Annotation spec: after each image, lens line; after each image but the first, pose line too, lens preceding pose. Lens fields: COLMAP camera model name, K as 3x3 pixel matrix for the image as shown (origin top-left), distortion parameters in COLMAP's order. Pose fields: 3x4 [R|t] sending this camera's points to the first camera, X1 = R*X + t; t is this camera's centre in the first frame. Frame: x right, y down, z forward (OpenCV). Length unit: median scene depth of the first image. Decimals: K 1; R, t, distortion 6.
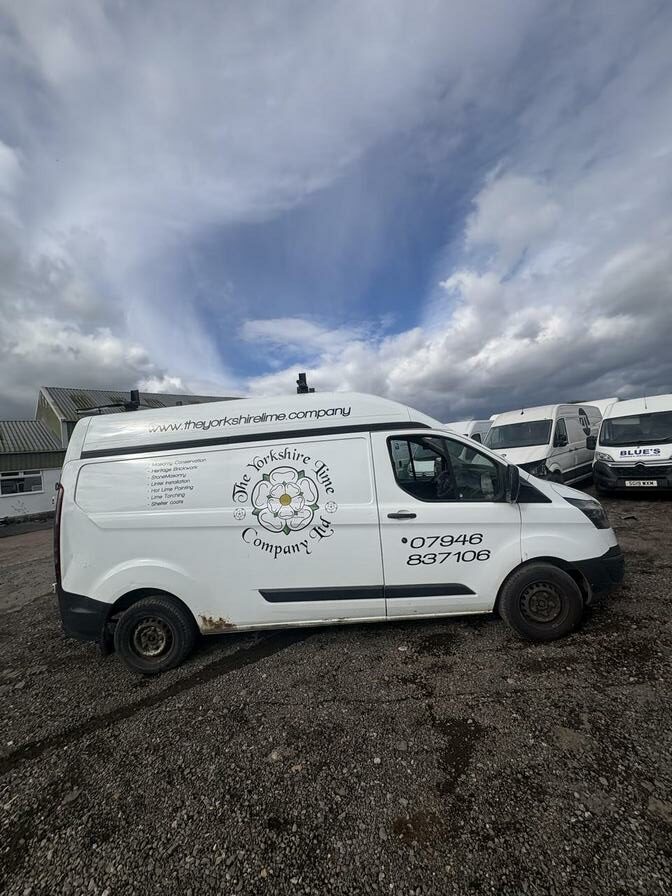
lens RADIAL K [[355.7, 0, 335.1], [0, 355.7, 447.0], [0, 0, 1]] dist [-0.008839, 0.004828]
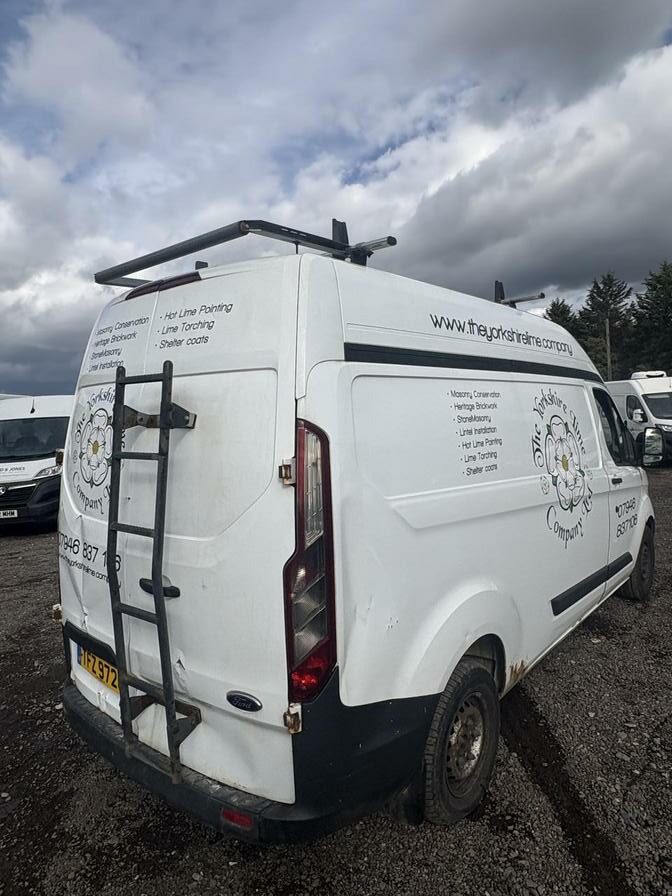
lens RADIAL K [[570.6, 0, 338.0], [0, 570.6, 452.5], [0, 0, 1]] dist [-0.001877, -0.000750]
pose [[0.616297, 0.020314, 0.787252, -1.216741], [-0.025673, 0.999654, -0.005697, 0.138046], [-0.787095, -0.016700, 0.616606, 0.627323]]
